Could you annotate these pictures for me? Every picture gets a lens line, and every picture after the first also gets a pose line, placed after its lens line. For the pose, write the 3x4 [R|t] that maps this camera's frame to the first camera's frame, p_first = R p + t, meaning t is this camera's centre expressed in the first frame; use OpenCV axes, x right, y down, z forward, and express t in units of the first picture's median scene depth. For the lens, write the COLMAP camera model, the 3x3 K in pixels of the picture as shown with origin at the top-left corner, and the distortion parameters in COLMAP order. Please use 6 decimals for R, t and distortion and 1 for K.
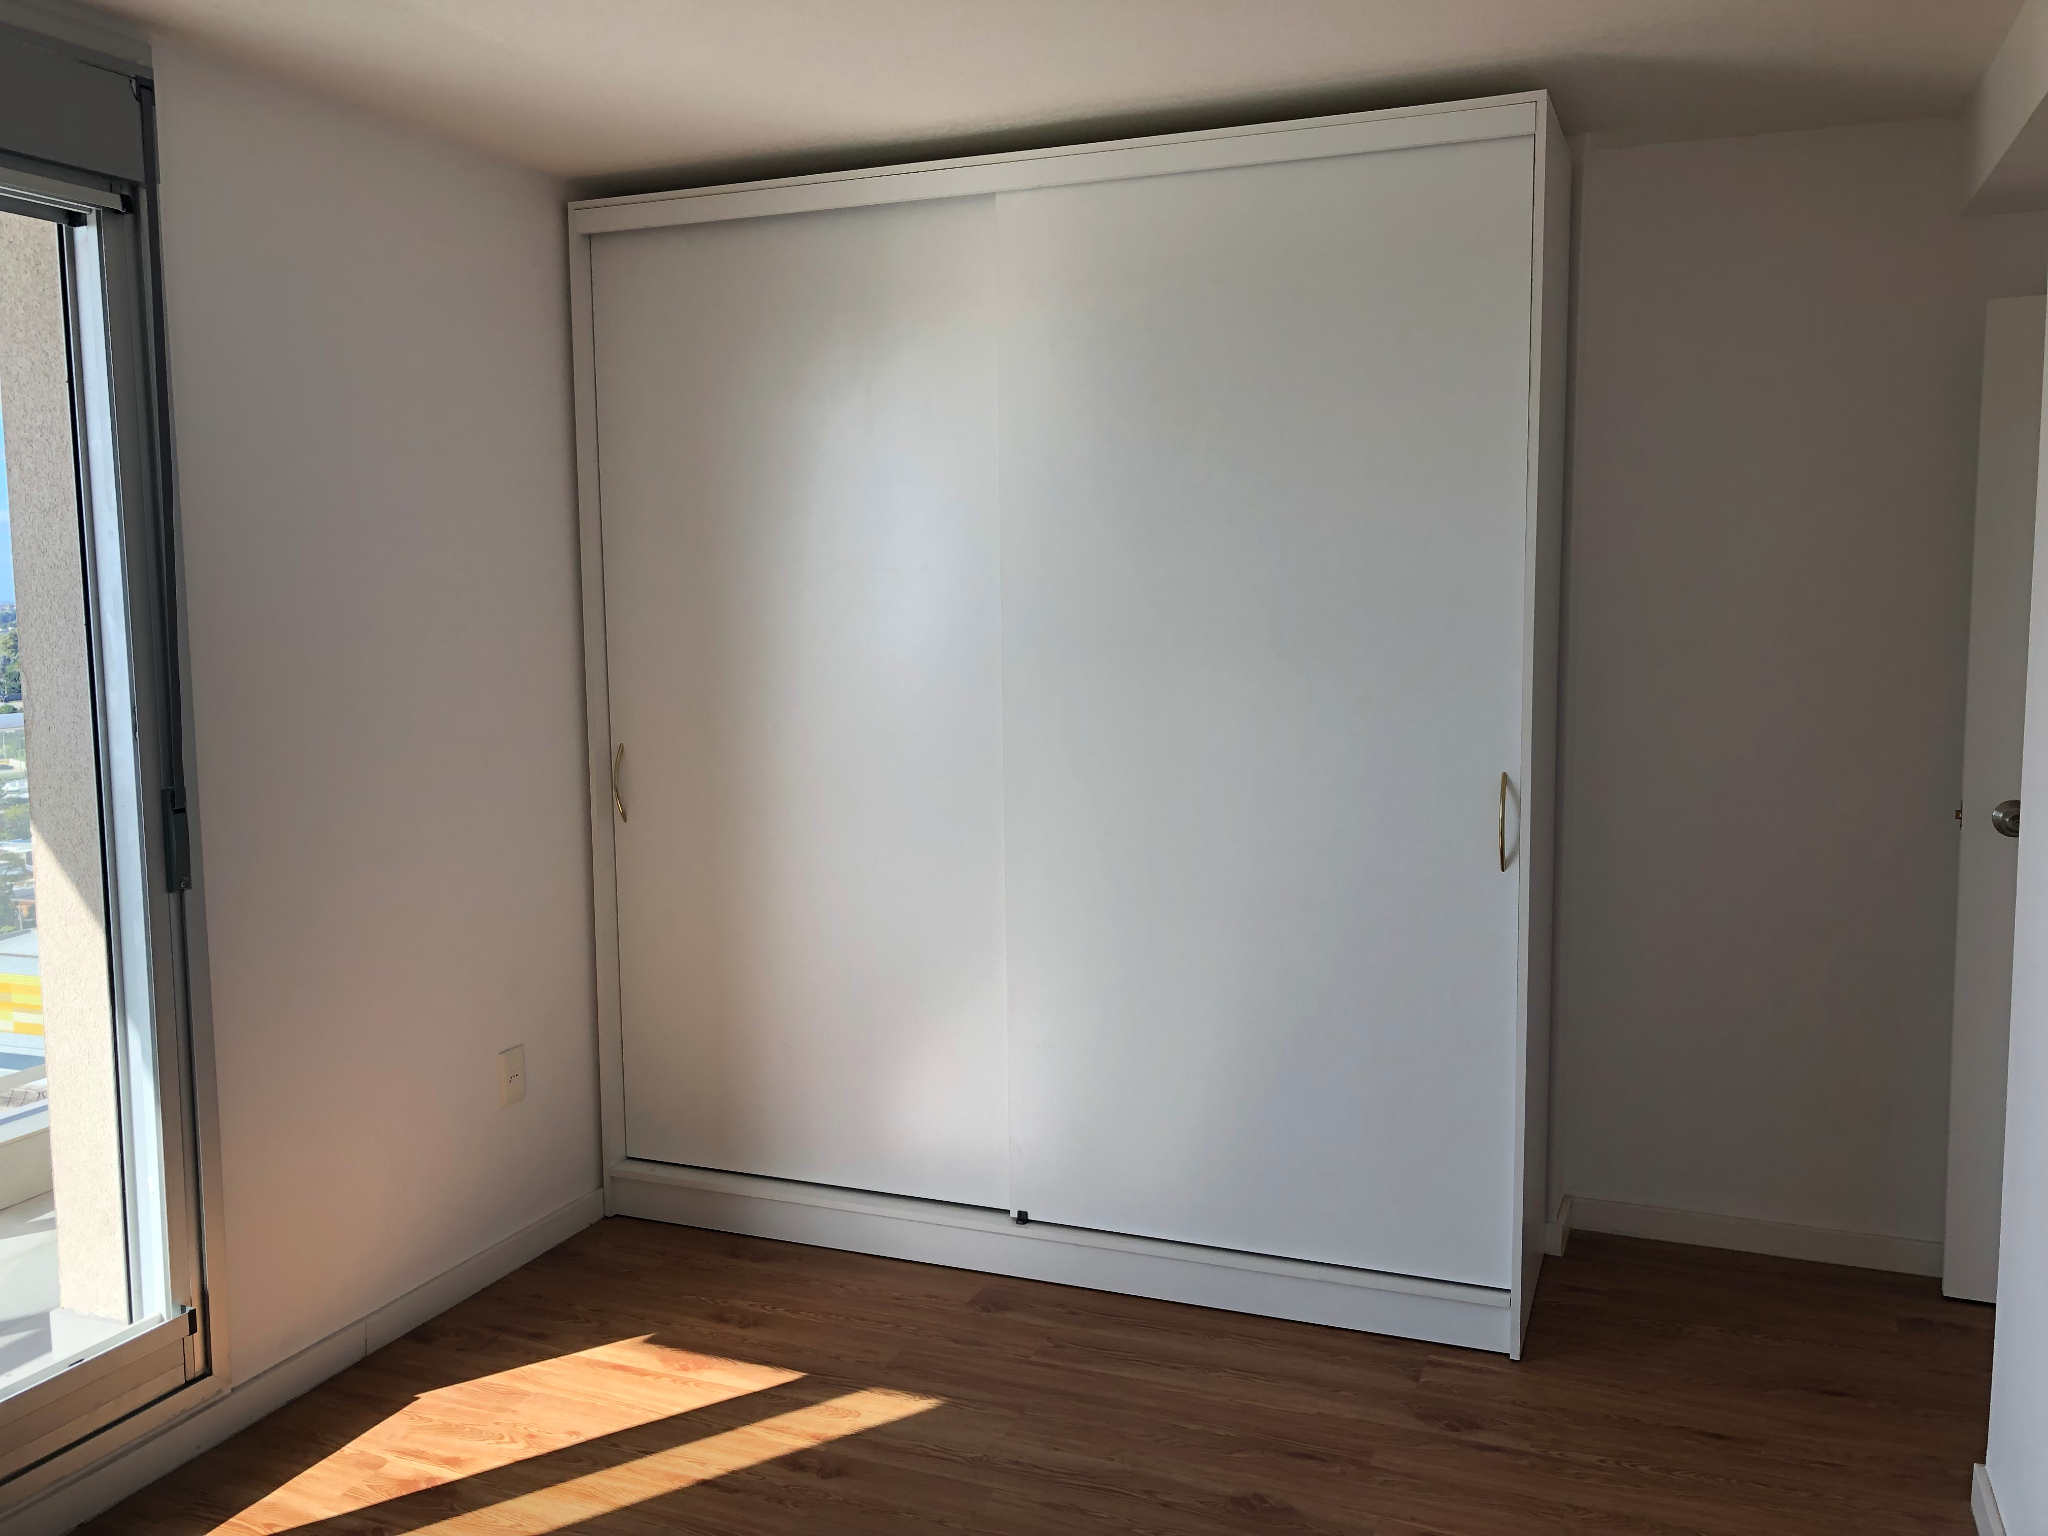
lens RADIAL K [[1683.5, 0, 1016.6], [0, 1683.5, 767.4], [0, 0, 1]] dist [-0.002006, -0.003379]
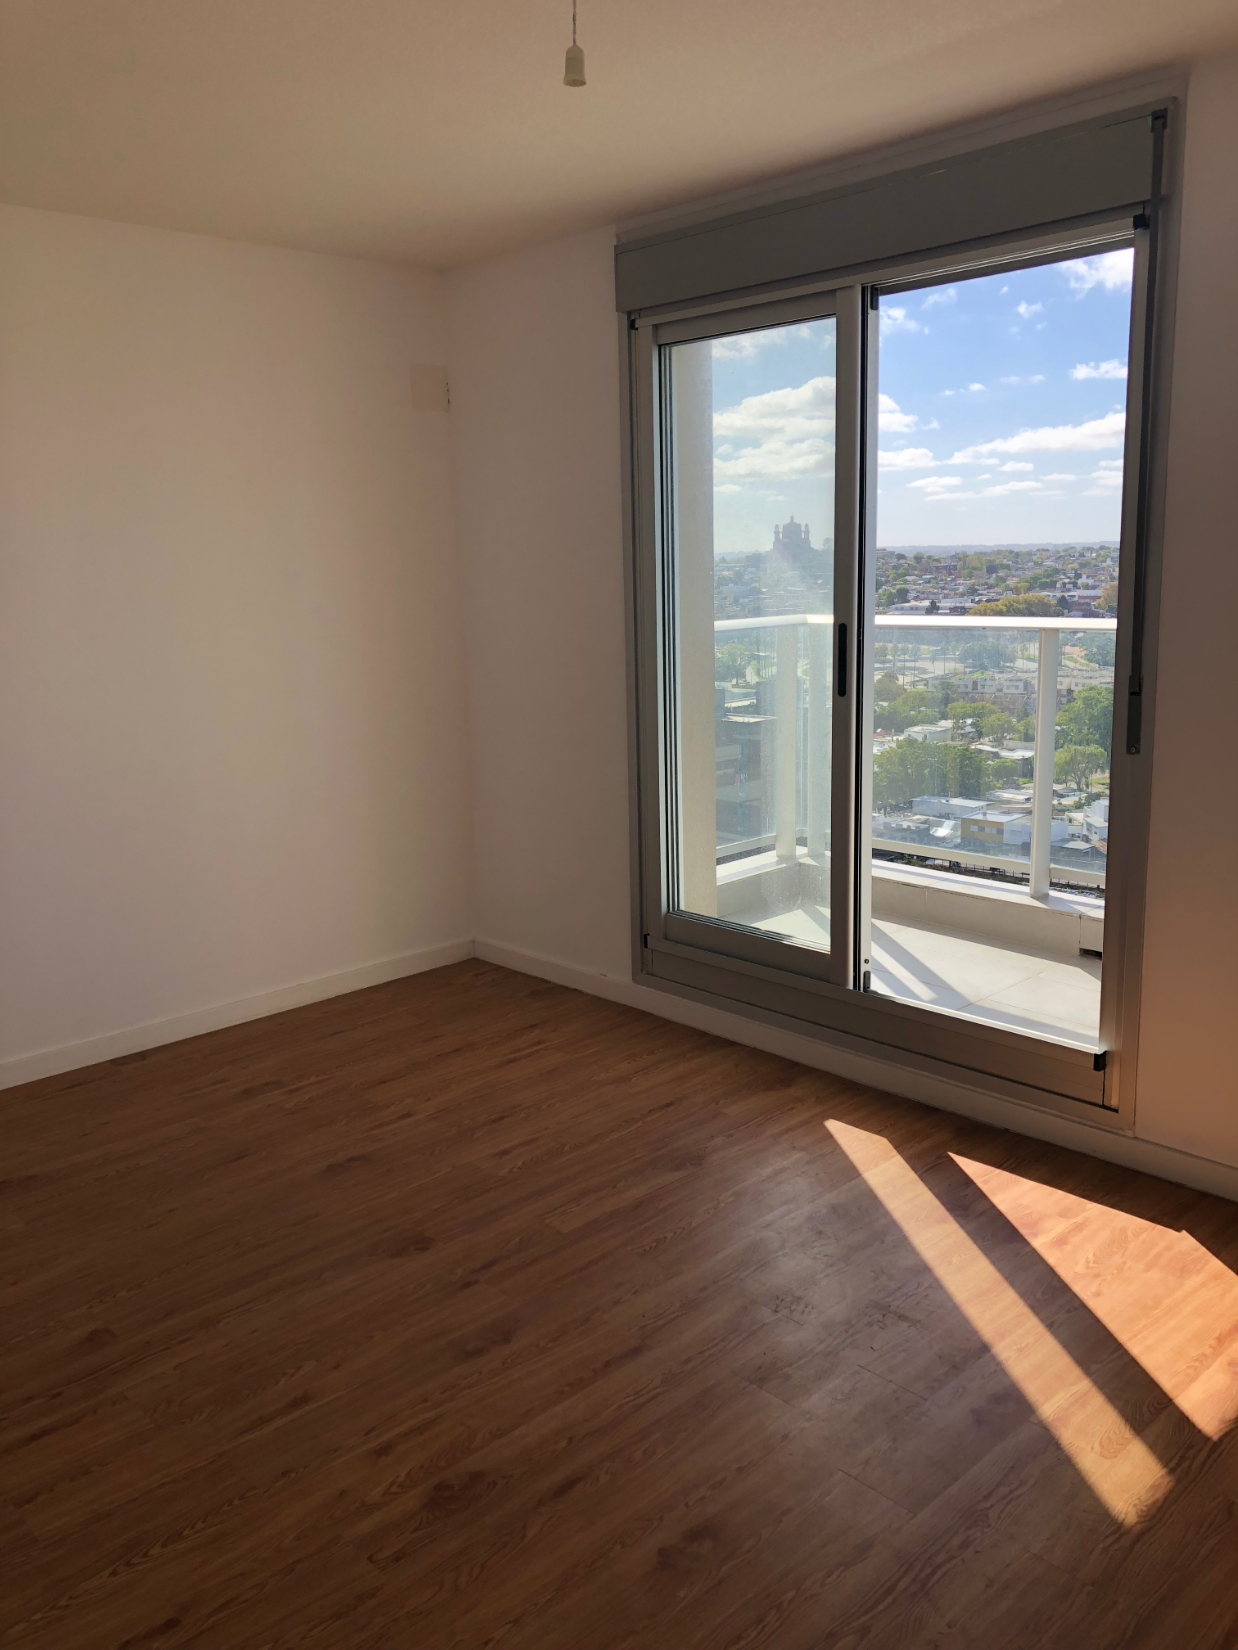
lens RADIAL K [[1356.3, 0, 618.6], [0, 1356.3, 824.8], [0, 0, 1]] dist [-0.002006, -0.003379]
pose [[-0.404491, 0.210117, -0.890077, 0.616062], [-0.074443, 0.962455, 0.261033, -0.118434], [0.911507, 0.171845, -0.373663, 1.020737]]
